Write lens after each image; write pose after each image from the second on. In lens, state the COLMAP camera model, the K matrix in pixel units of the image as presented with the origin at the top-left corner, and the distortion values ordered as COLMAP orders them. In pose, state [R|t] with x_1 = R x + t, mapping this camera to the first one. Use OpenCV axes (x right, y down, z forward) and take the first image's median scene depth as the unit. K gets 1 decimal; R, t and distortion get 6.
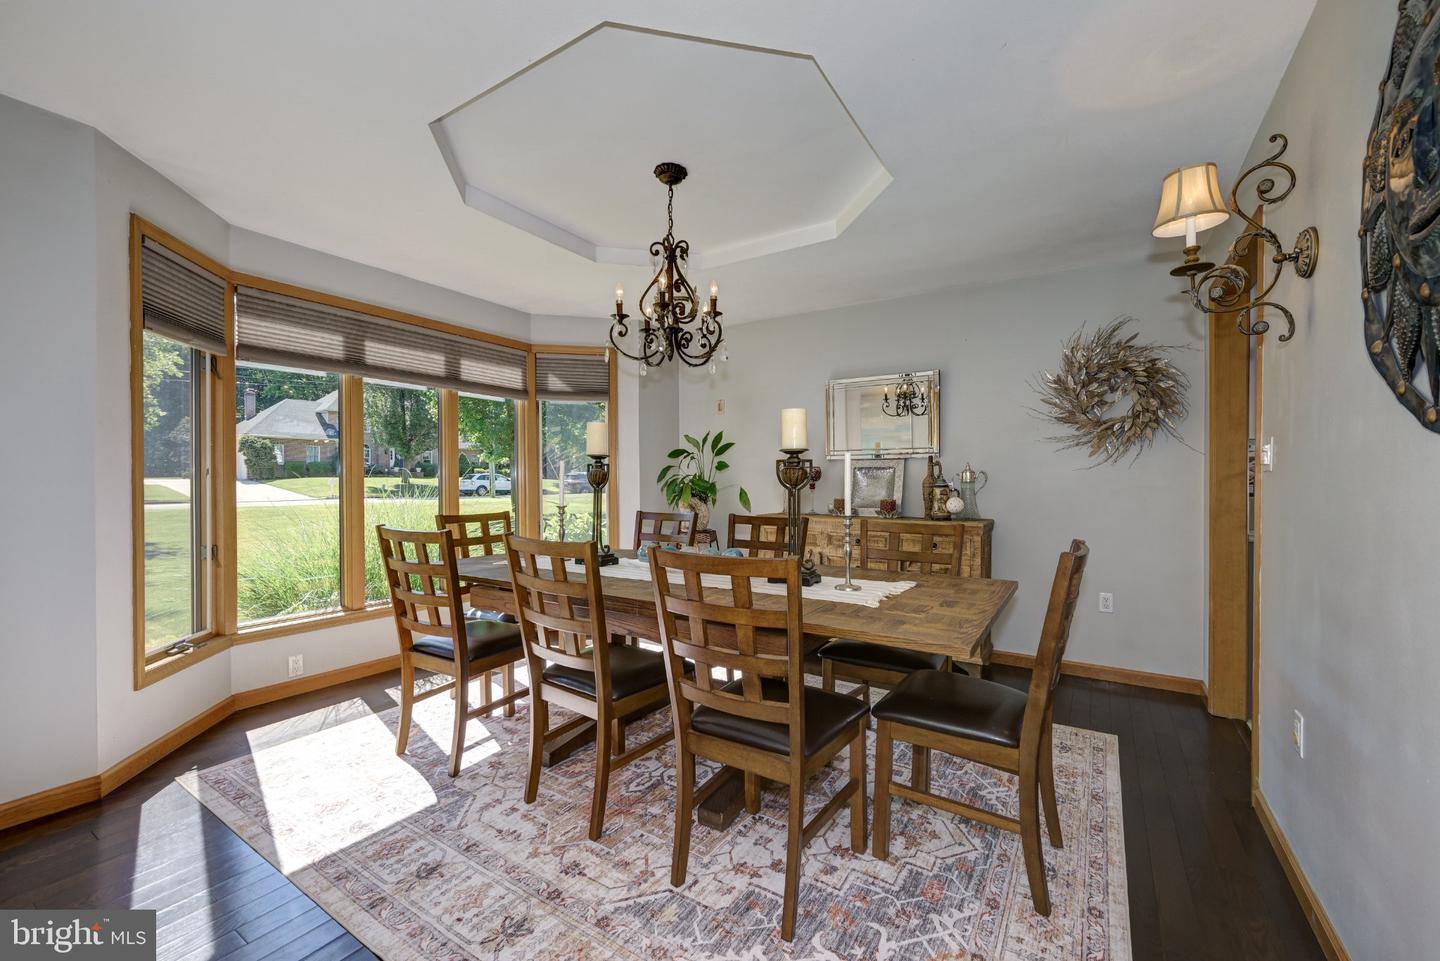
lens RADIAL K [[590.1, 0, 726.9], [0, 590.1, 487.5], [0, 0, 1]] dist [0.001905, 0.000549]
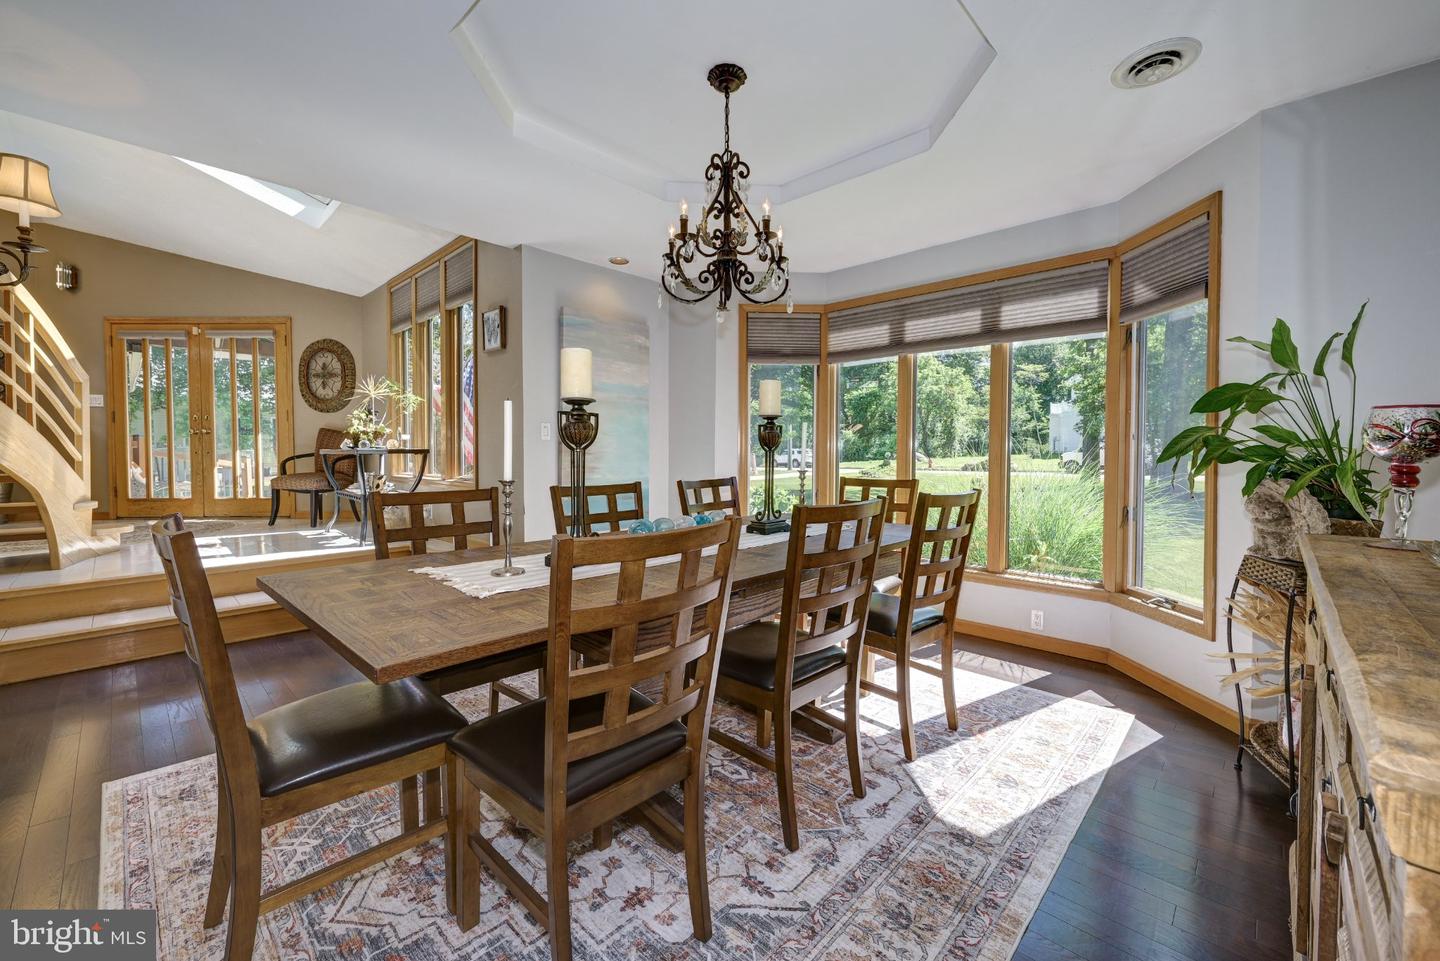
lens RADIAL K [[581.0, 0, 730.6], [0, 581.0, 479.7], [0, 0, 1]] dist [-0.000242, -0.009169]
pose [[-0.183347, 0.040831, -0.982200, 0.696702], [-0.013058, 0.998948, 0.043965, 0.011263], [0.982962, 0.020886, -0.182621, 1.103799]]
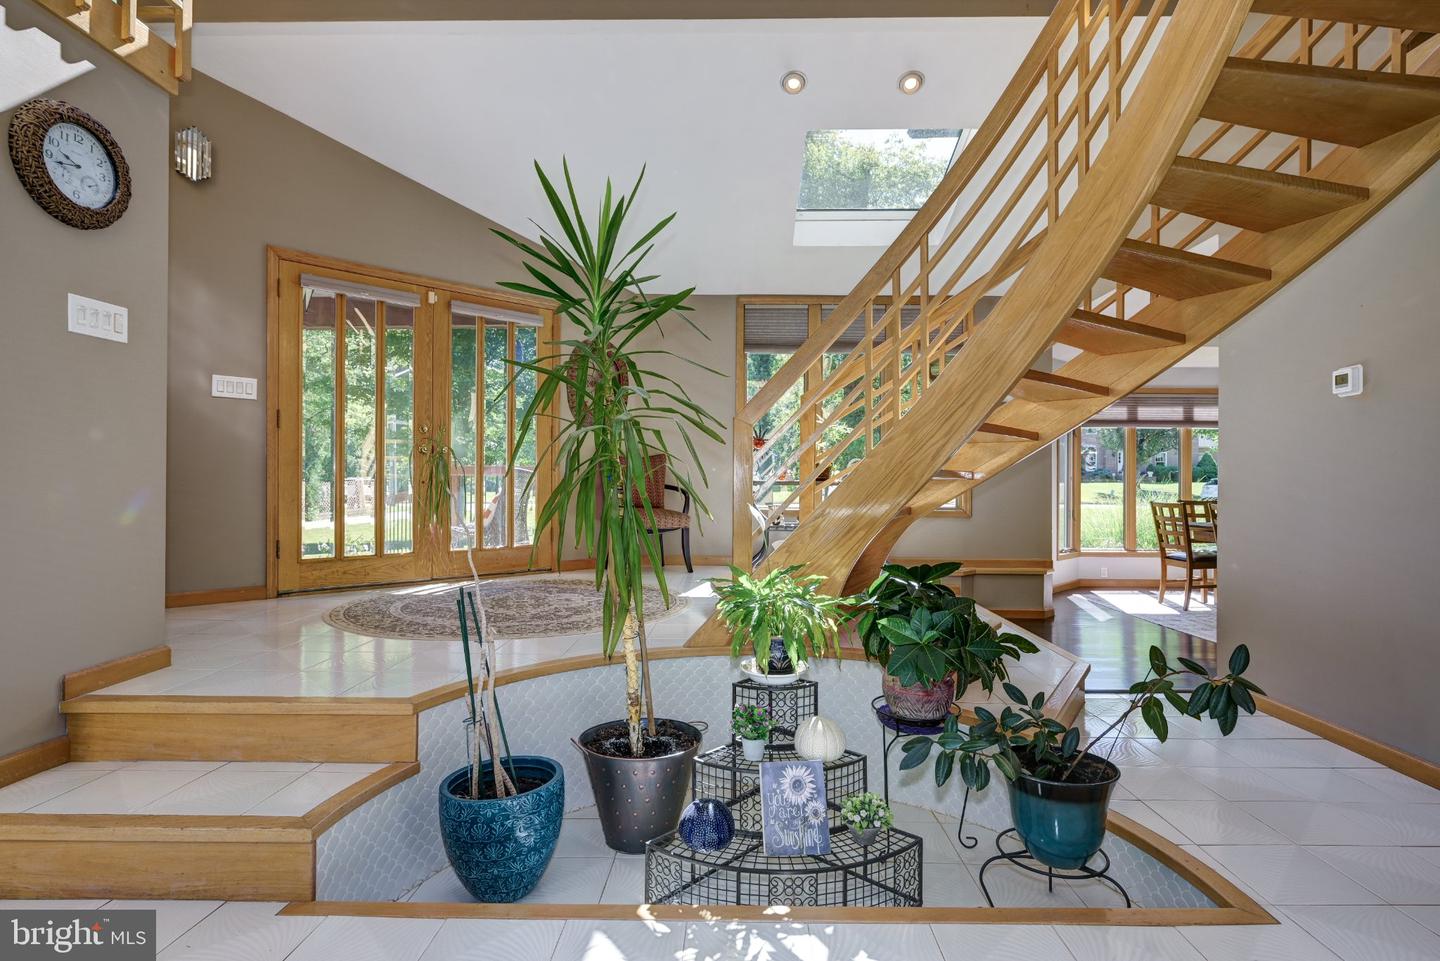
lens RADIAL K [[711.1, 0, 720.0], [0, 711.1, 480.5], [0, 0, 1]] dist [-0.003224, -0.000380]
pose [[0.519648, -0.002245, -0.854378, 0.801967], [-0.015559, 0.999806, -0.012091, 0.040196], [0.854239, 0.019576, 0.519512, -1.667670]]
